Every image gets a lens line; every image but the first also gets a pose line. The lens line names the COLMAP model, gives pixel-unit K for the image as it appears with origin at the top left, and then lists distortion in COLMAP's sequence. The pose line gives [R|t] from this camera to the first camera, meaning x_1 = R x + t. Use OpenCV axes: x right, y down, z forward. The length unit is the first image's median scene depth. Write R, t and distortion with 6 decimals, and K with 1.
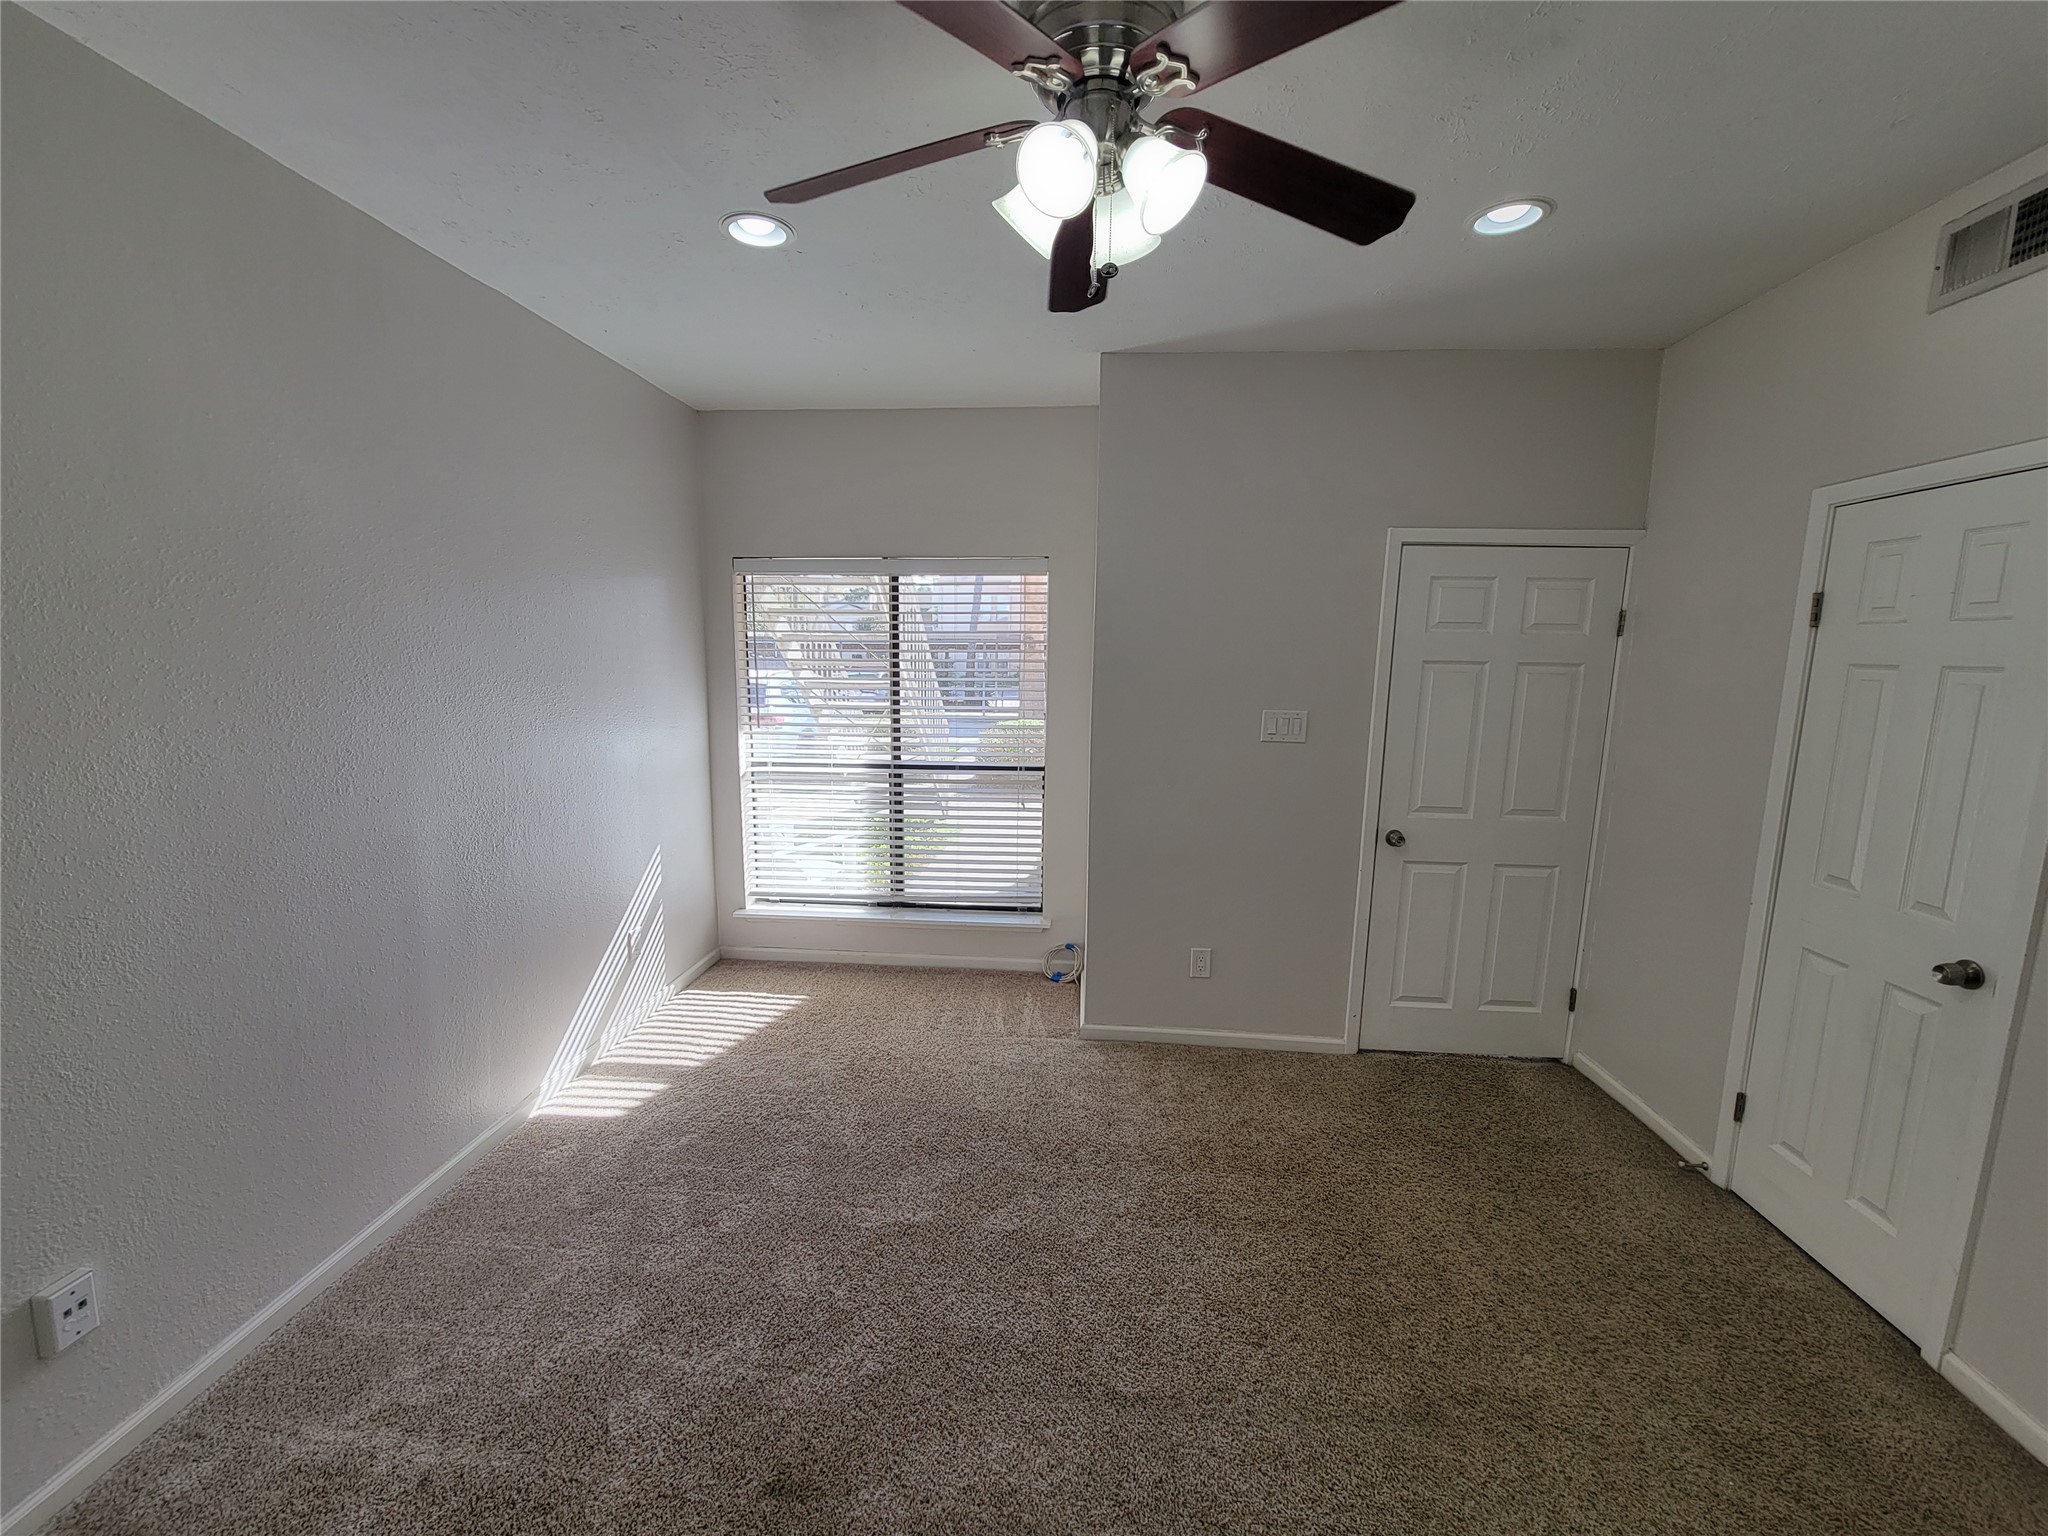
lens RADIAL K [[832.7, 0, 1021.1], [0, 832.7, 779.3], [0, 0, 1]] dist [-0.002627, -0.000515]
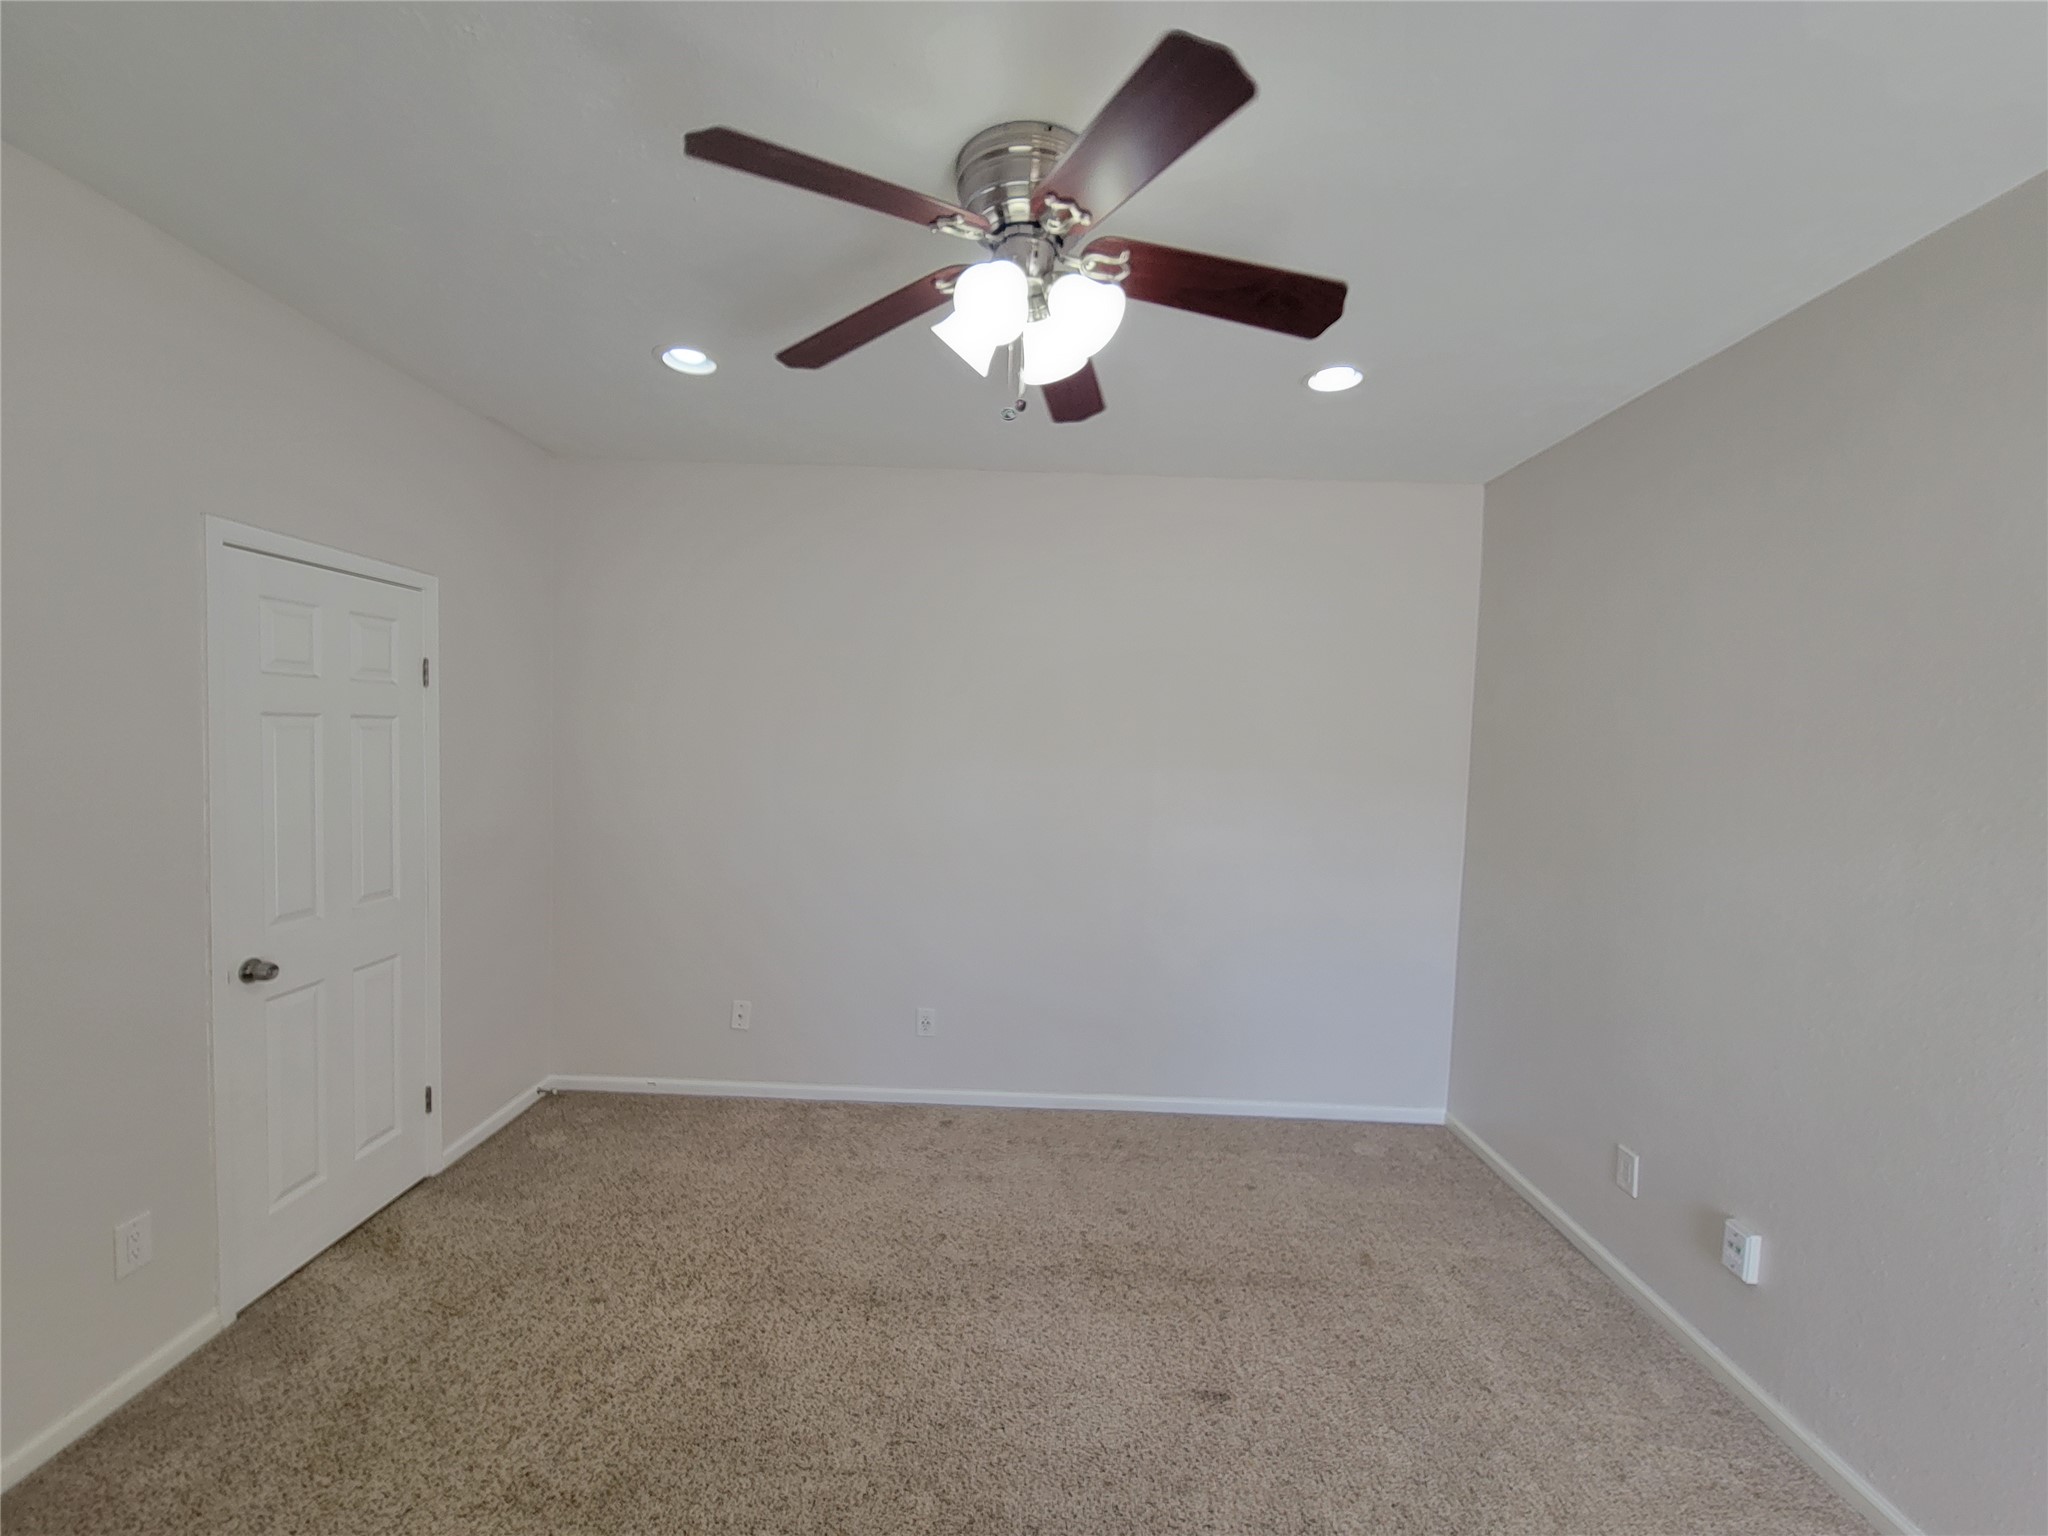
lens RADIAL K [[836.9, 0, 1018.3], [0, 836.9, 778.8], [0, 0, 1]] dist [-0.002762, -0.000079]
pose [[-0.996666, -0.041297, -0.070360, 0.071444], [-0.054745, 0.977962, 0.201477, -0.156172], [0.060489, 0.204657, -0.976963, 1.040243]]
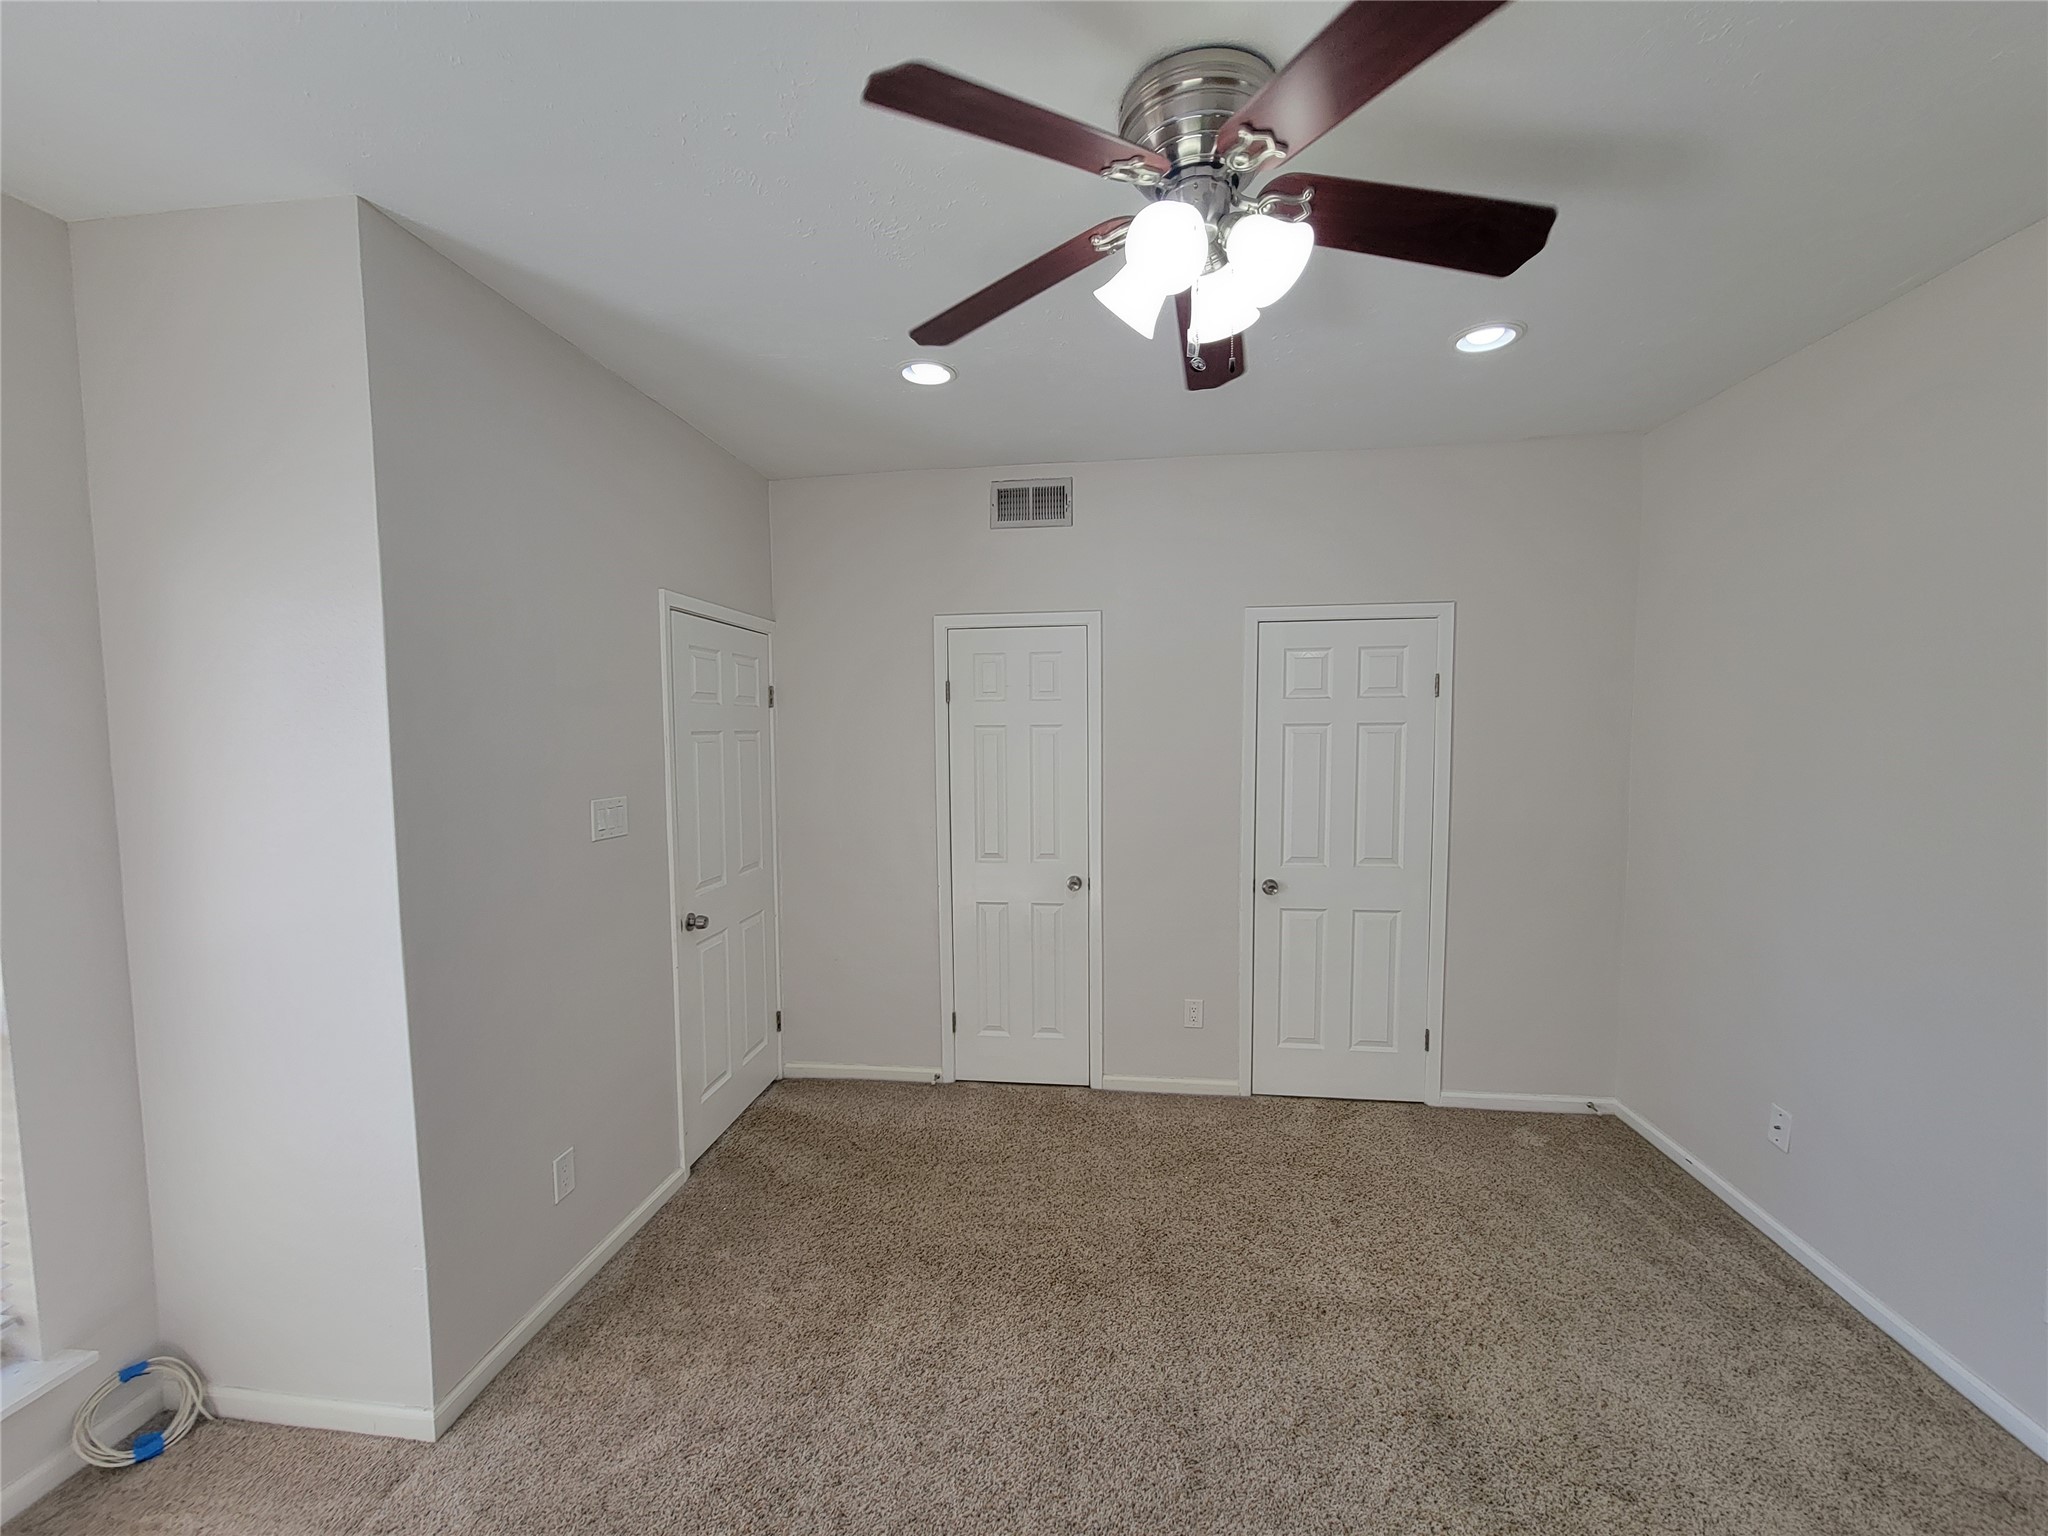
lens RADIAL K [[831.6, 0, 1019.4], [0, 831.6, 778.9], [0, 0, 1]] dist [-0.002611, -0.000332]
pose [[0.042179, -0.080919, 0.995828, -0.458781], [0.160794, 0.984272, 0.073169, -0.098423], [-0.986086, 0.157037, 0.054527, 0.590205]]
